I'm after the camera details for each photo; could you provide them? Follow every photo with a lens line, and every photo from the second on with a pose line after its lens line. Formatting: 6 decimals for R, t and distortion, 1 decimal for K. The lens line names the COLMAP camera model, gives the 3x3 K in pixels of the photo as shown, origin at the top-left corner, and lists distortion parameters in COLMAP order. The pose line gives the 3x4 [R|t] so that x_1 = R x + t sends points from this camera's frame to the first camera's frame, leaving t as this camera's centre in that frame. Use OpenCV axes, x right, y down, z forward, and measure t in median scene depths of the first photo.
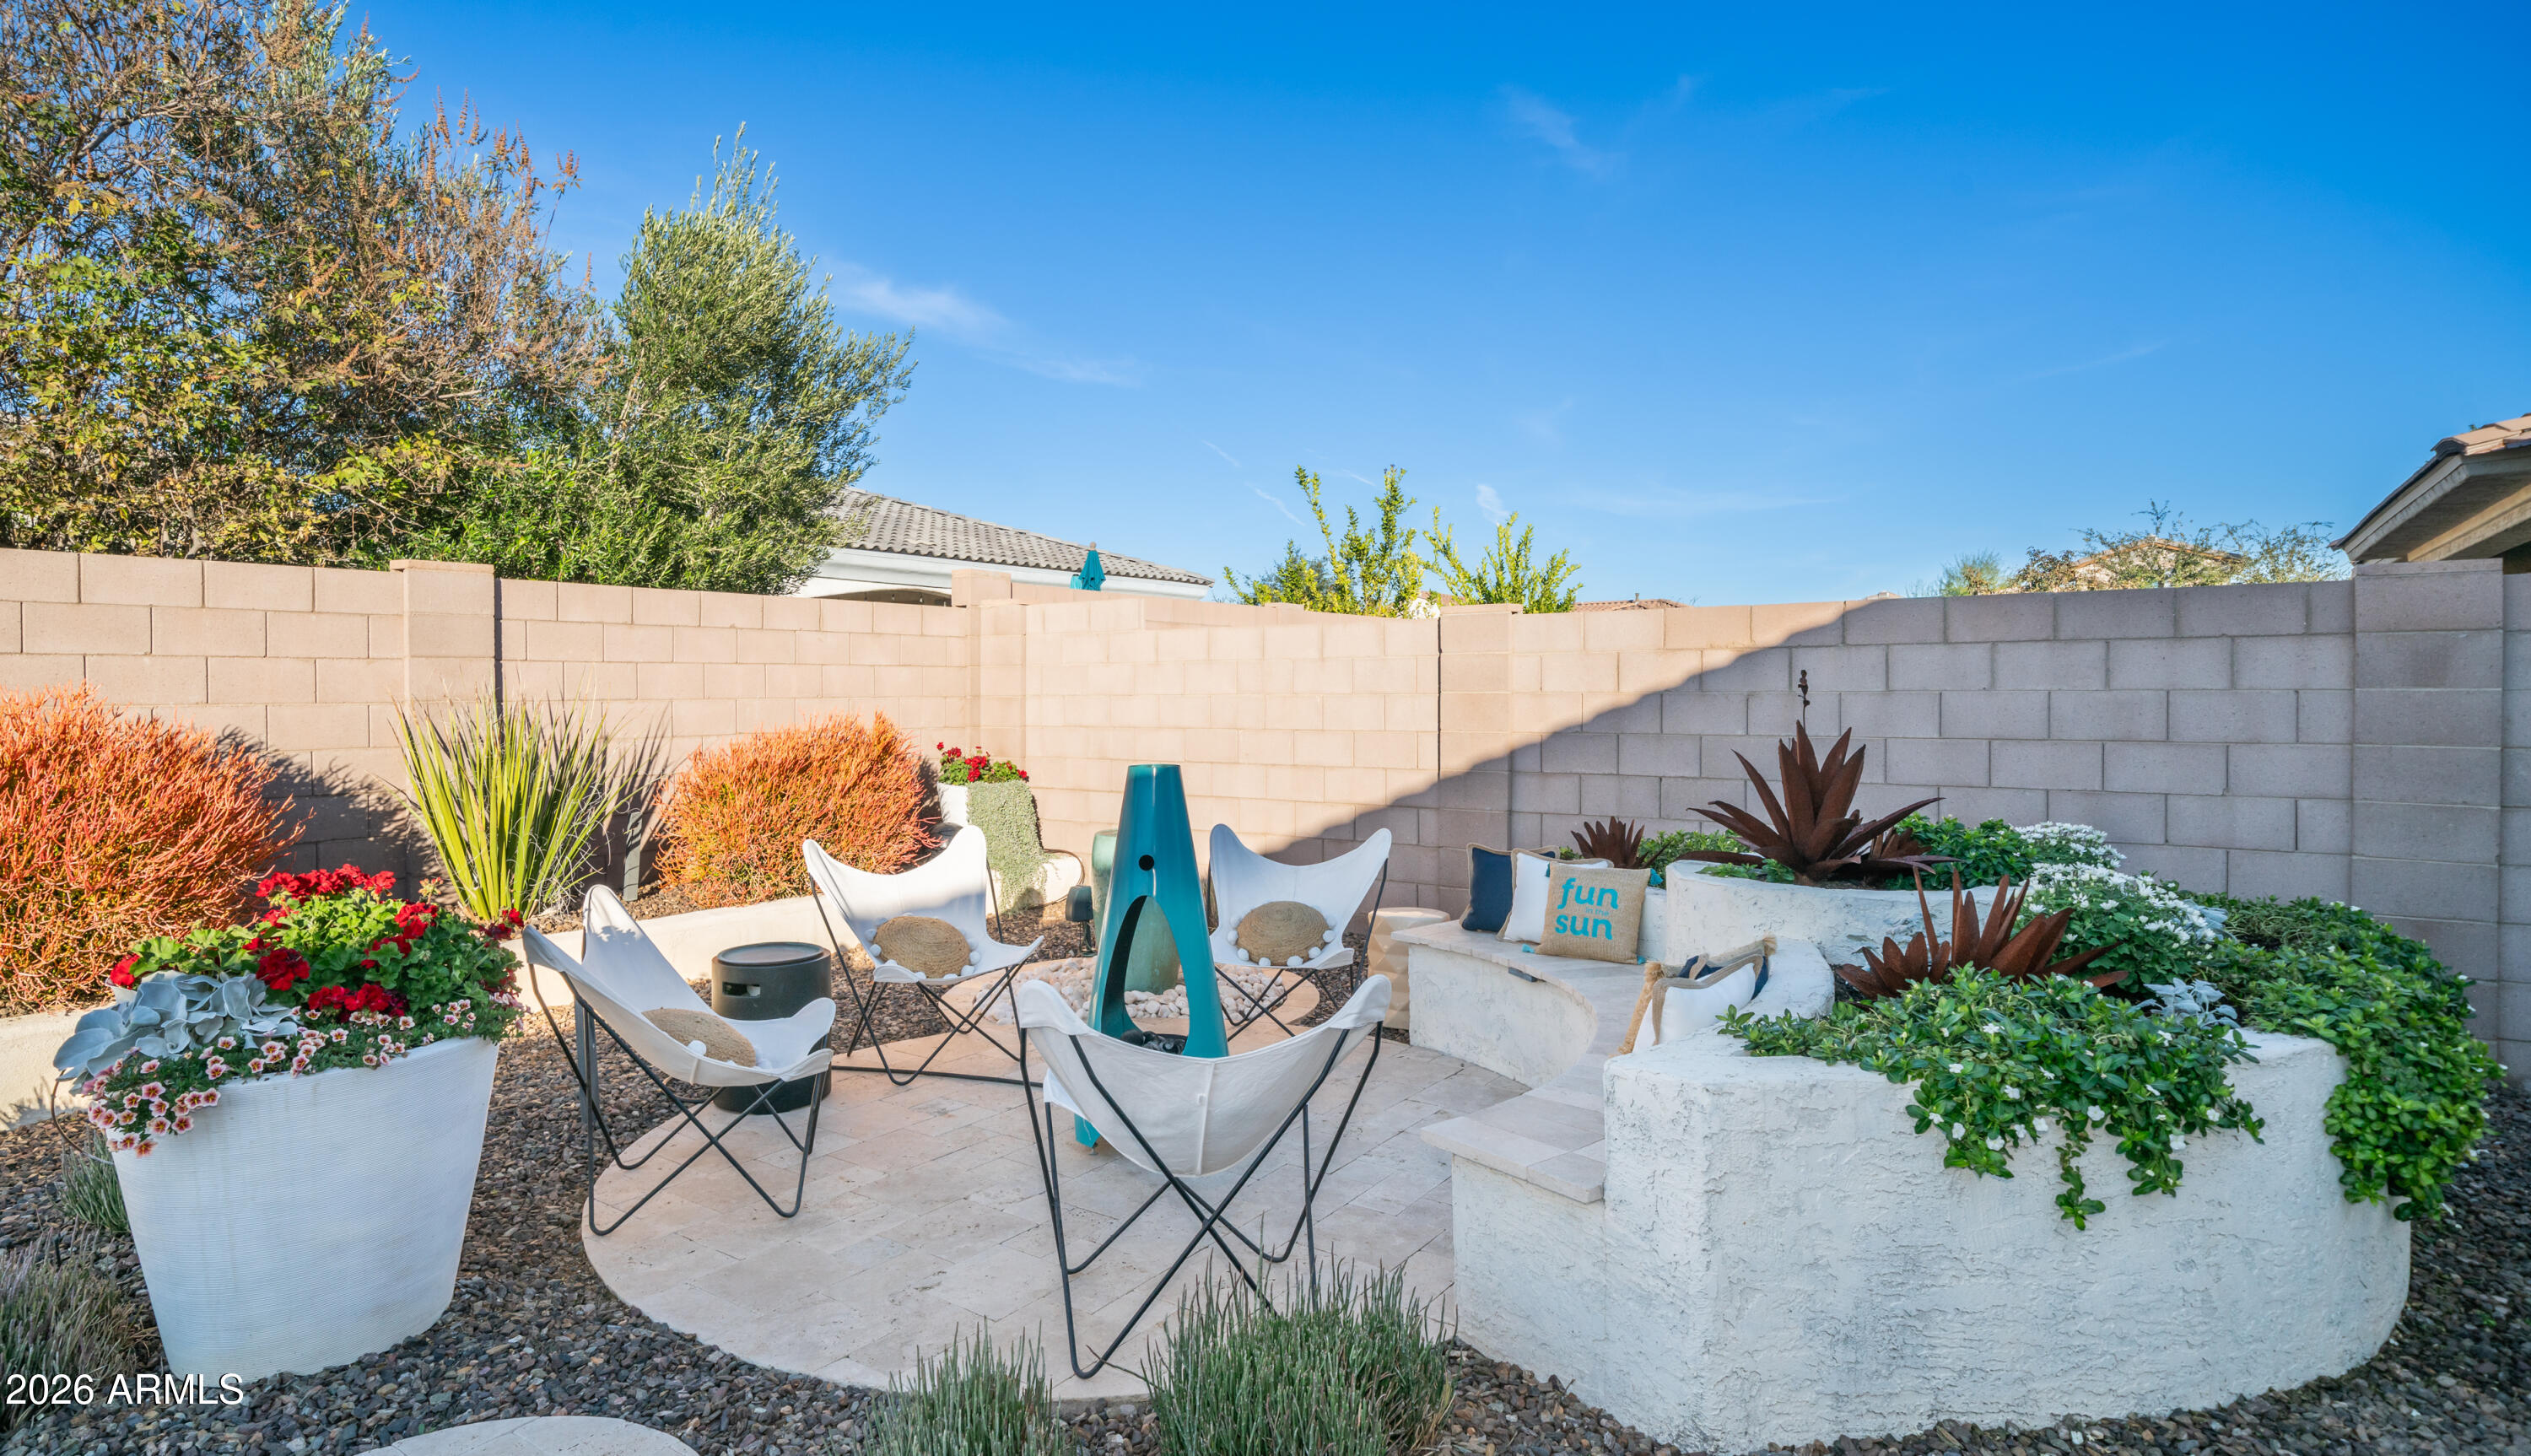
lens RADIAL K [[1307.7, 0, 1216.9], [0, 1307.7, 663.6], [0, 0, 1]] dist [0.003073, 0.000528]
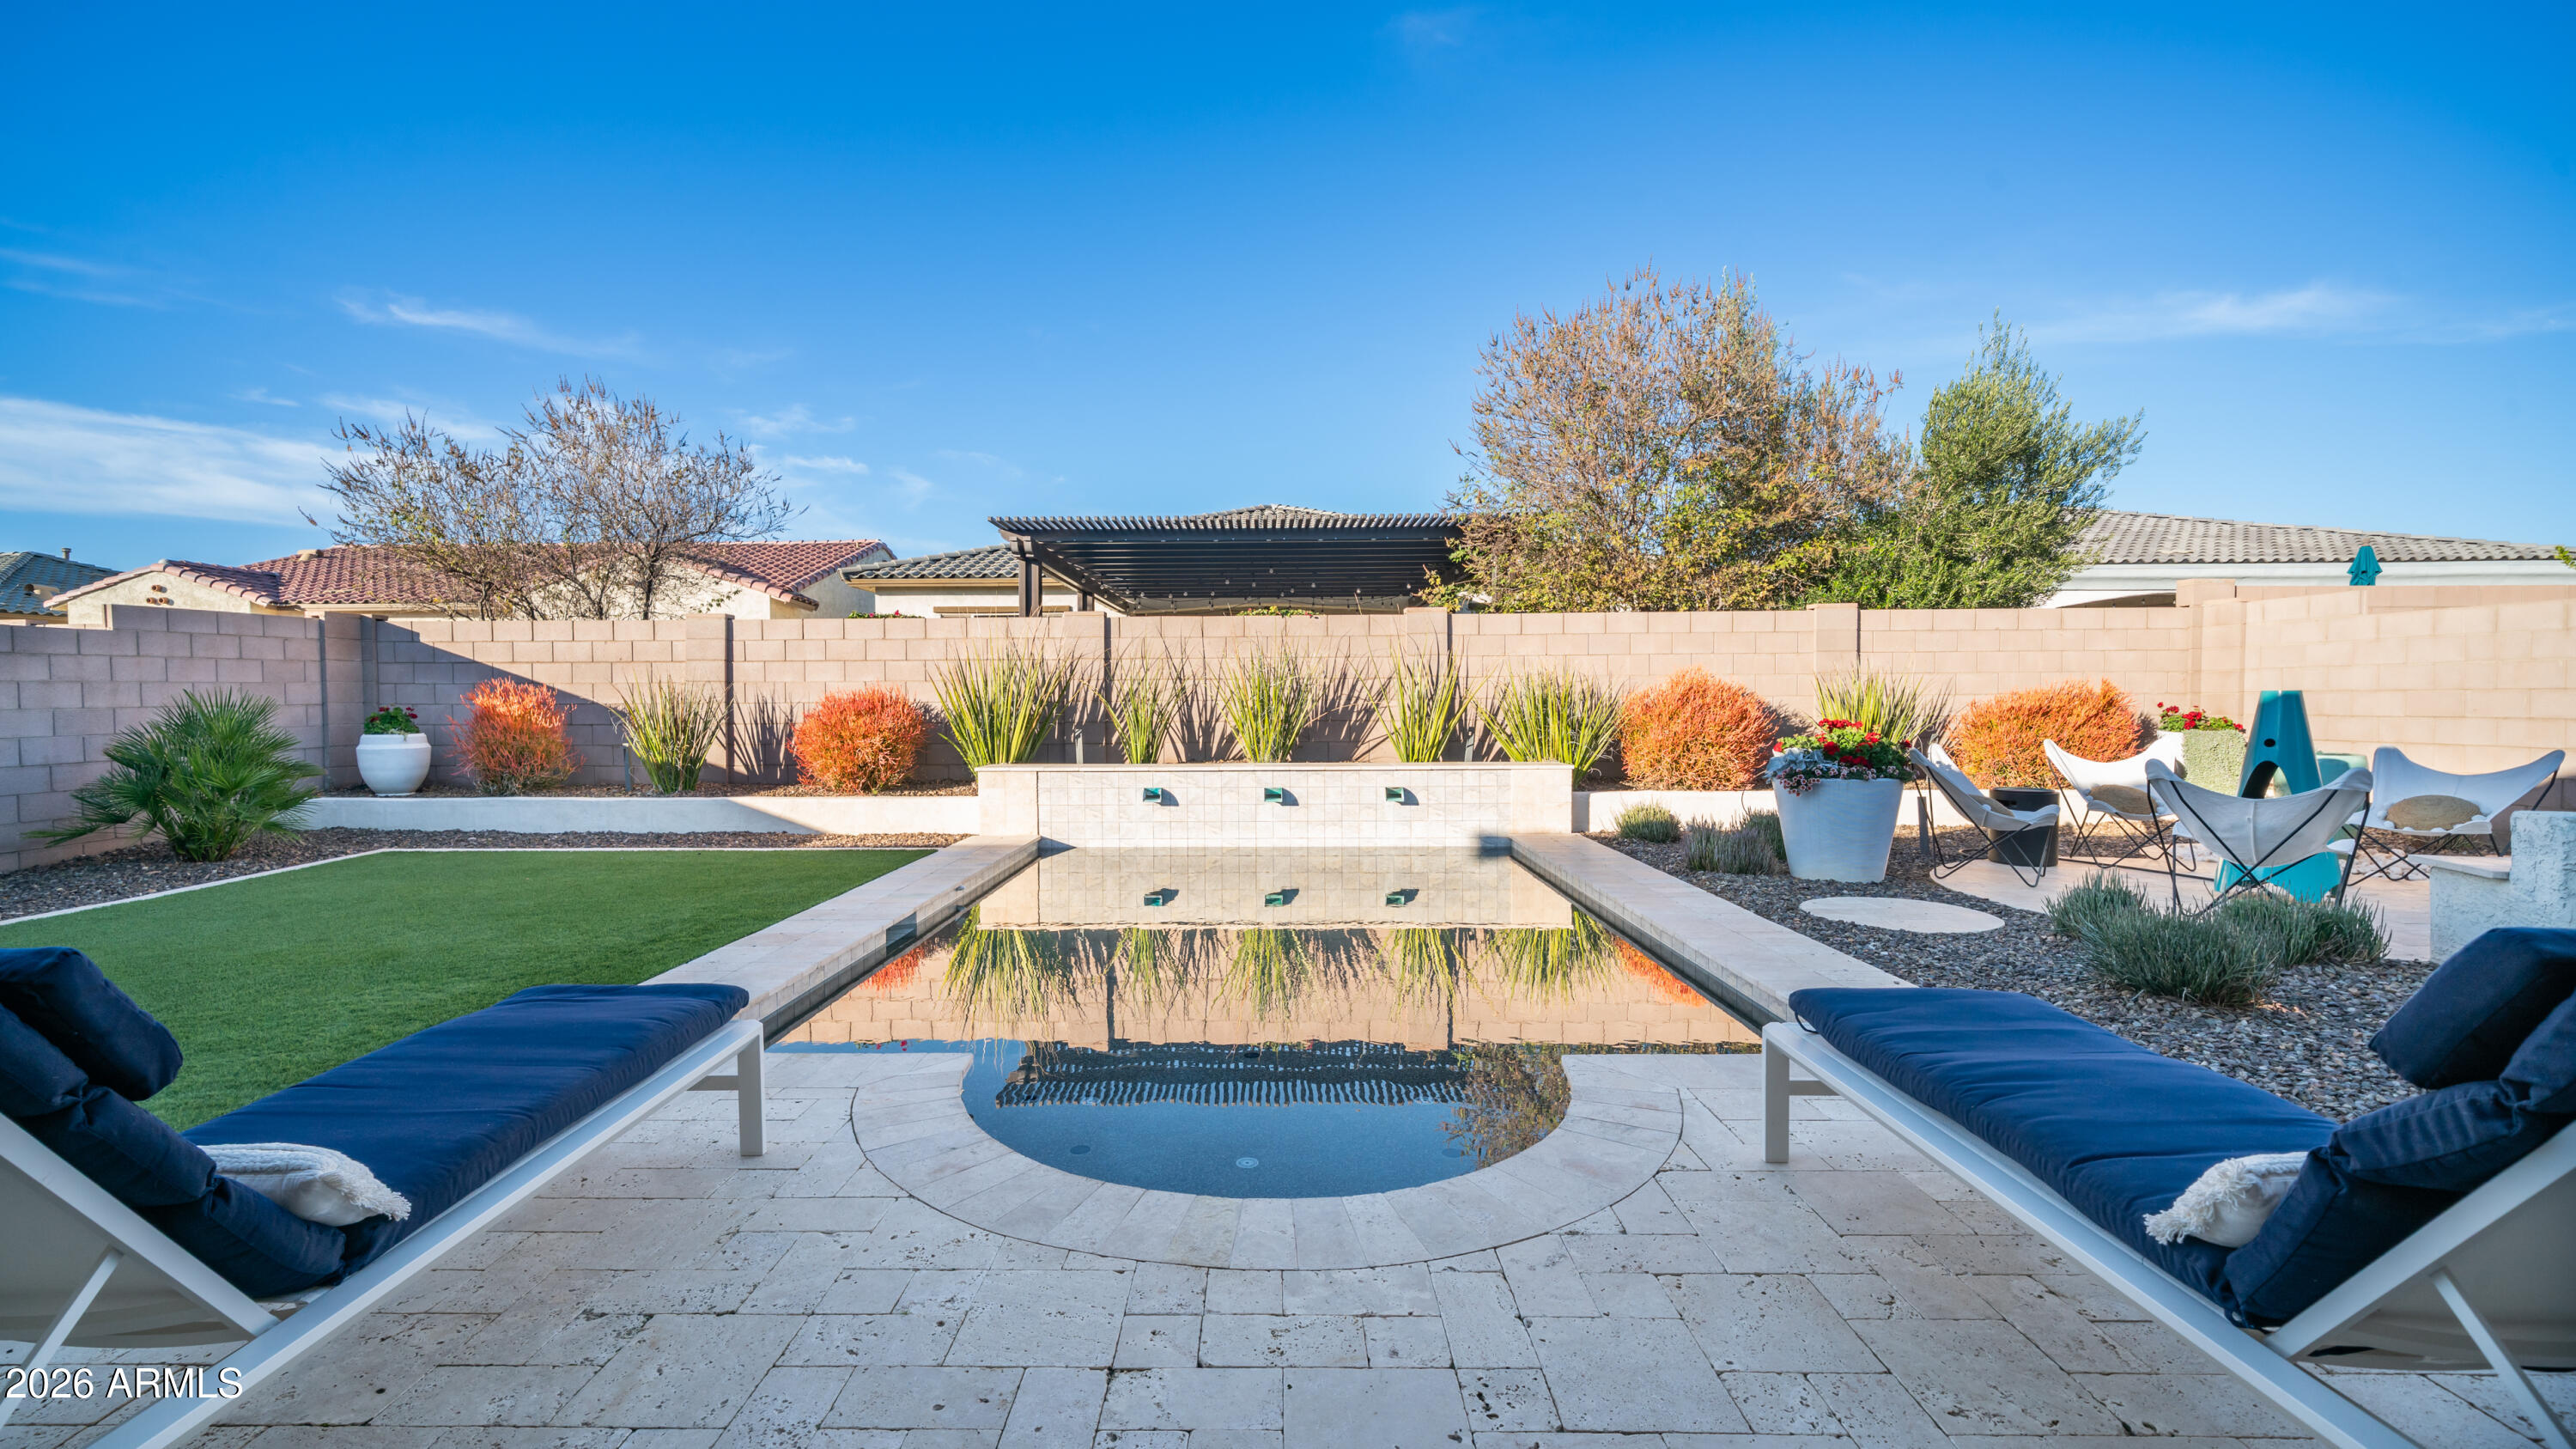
lens RADIAL K [[1032.8, 0, 1258.5], [0, 1032.8, 726.2], [0, 0, 1]] dist [-0.003203, 0.000050]
pose [[0.571037, 0.021276, -0.820649, 0.173574], [0.019418, 0.999034, 0.039412, 0.025643], [0.820695, -0.038441, 0.570072, -0.525306]]
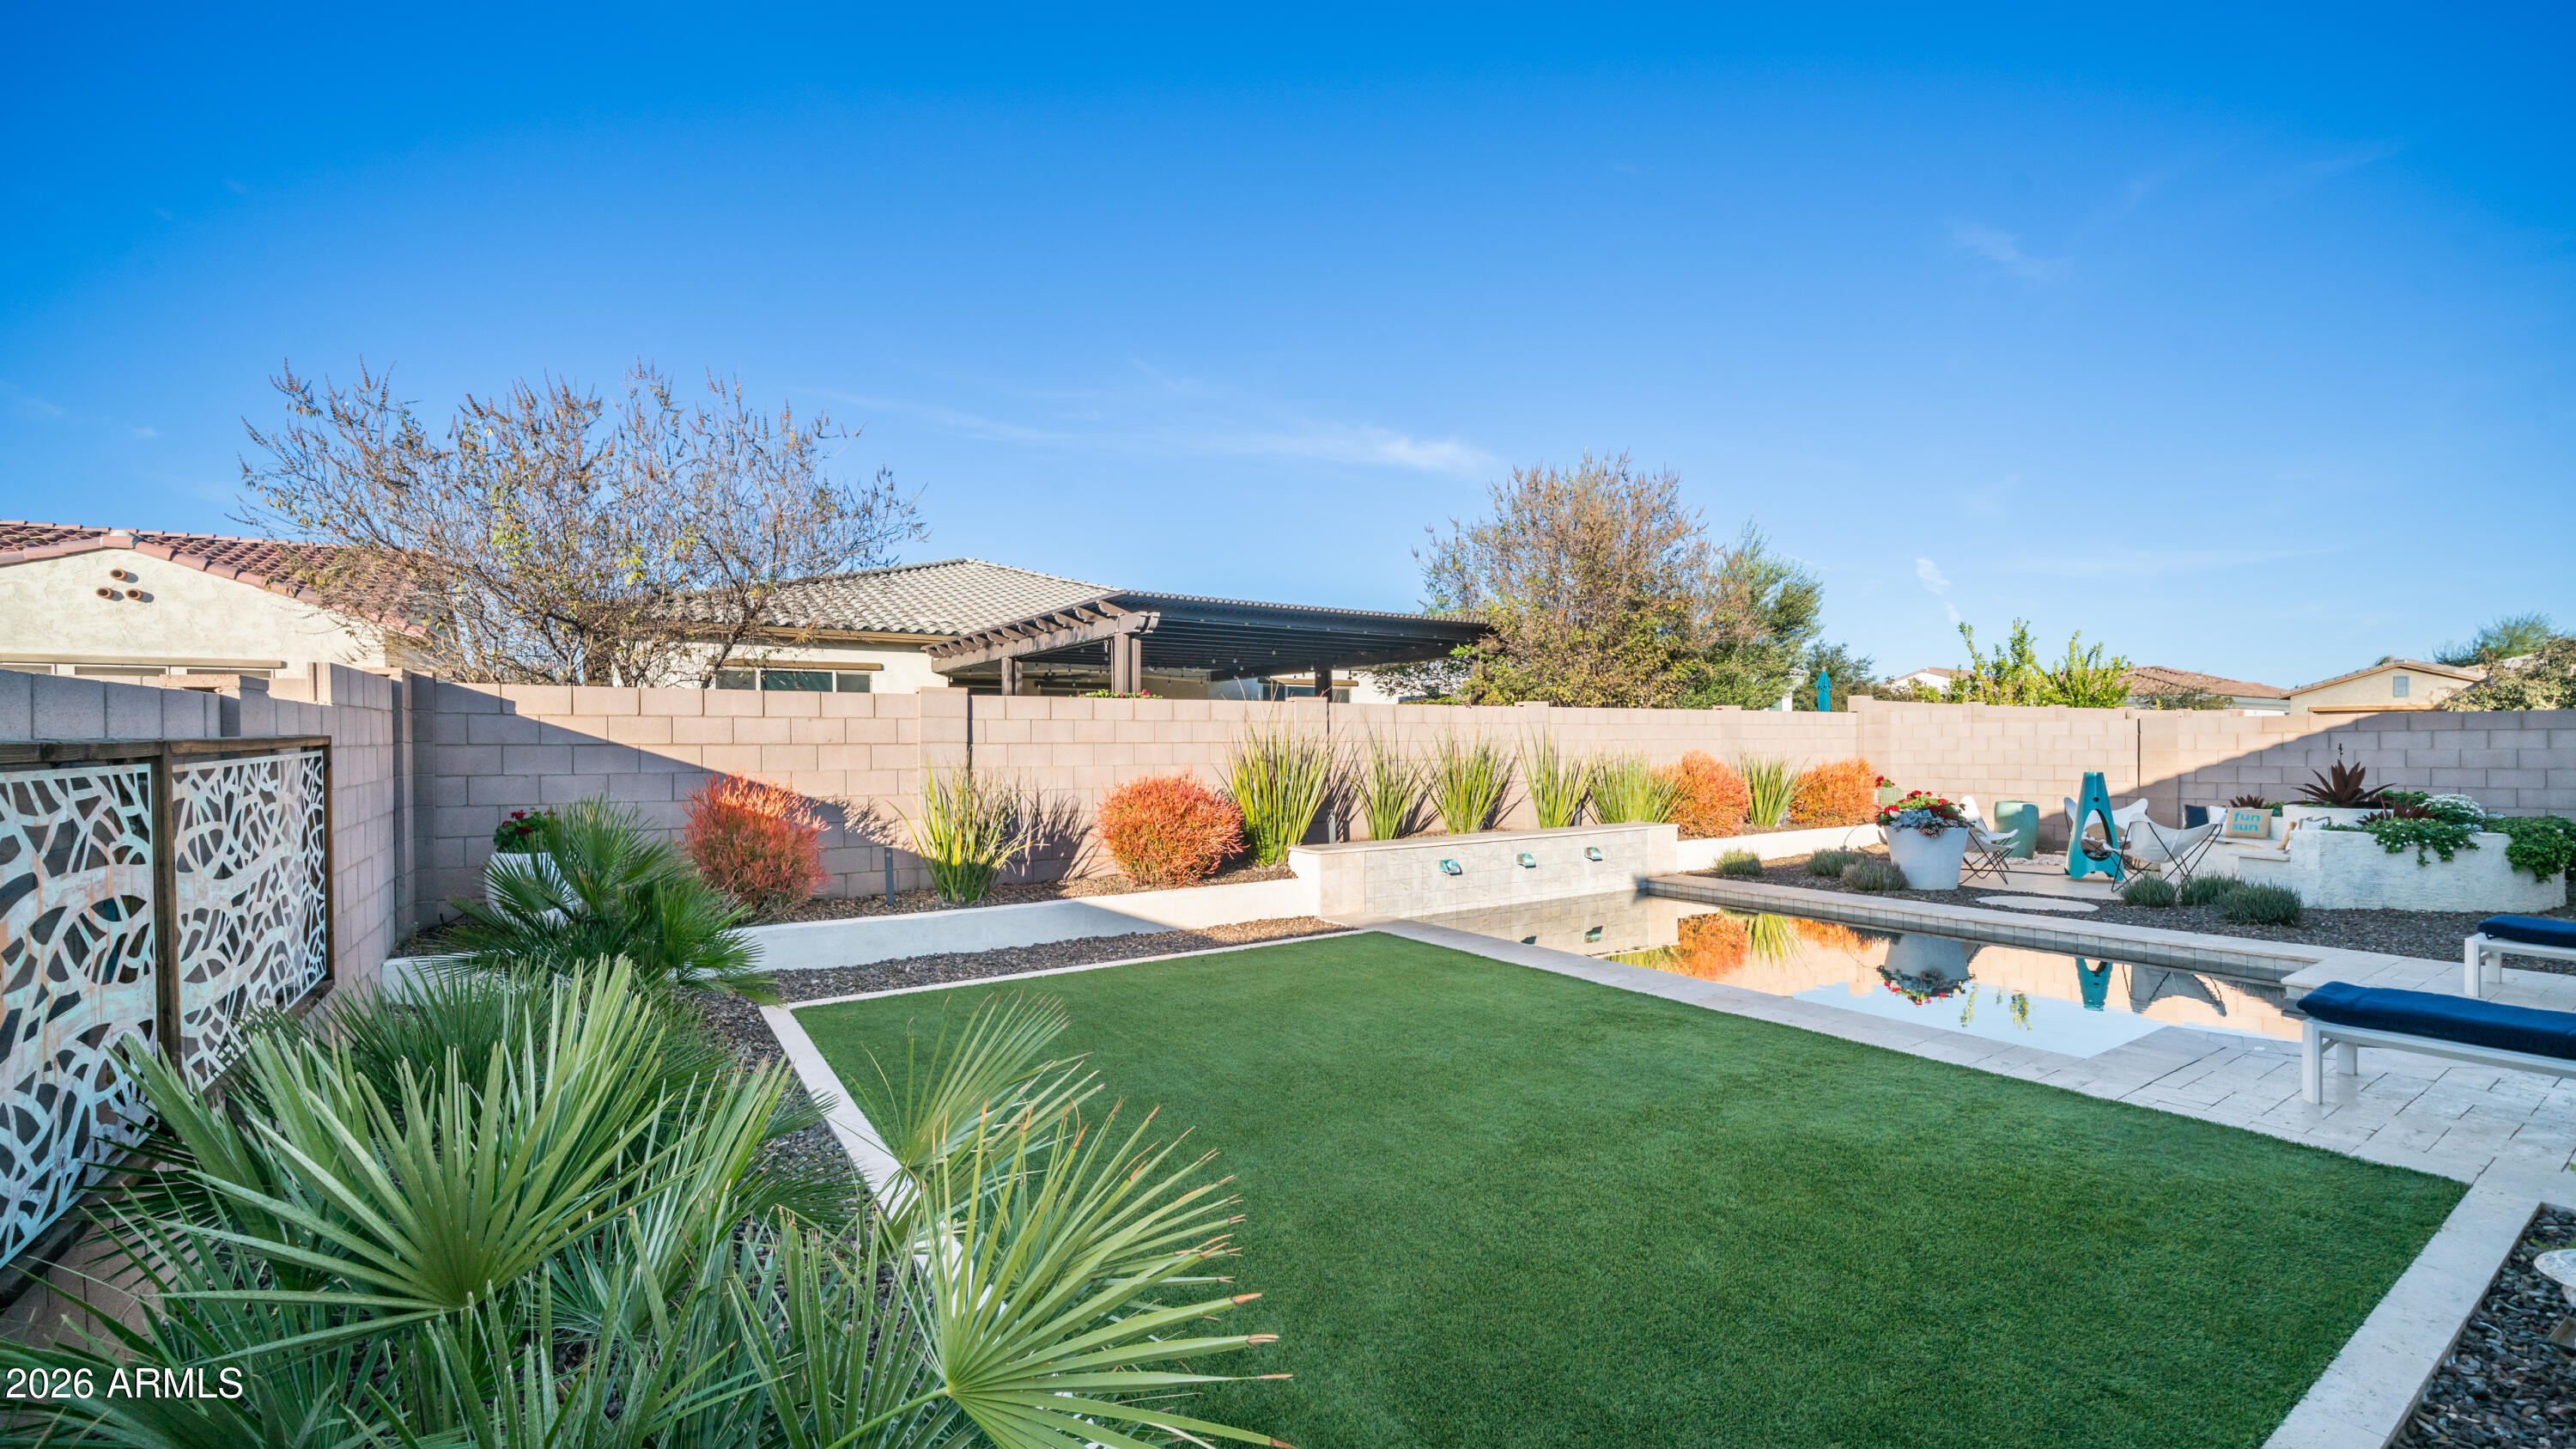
lens RADIAL K [[1032.8, 0, 1258.5], [0, 1032.8, 726.2], [0, 0, 1]] dist [-0.003203, 0.000050]
pose [[0.931196, -0.009249, -0.364403, -0.626476], [0.010417, 0.999945, 0.001239, -0.039206], [0.364371, -0.004950, 0.931241, -1.316541]]
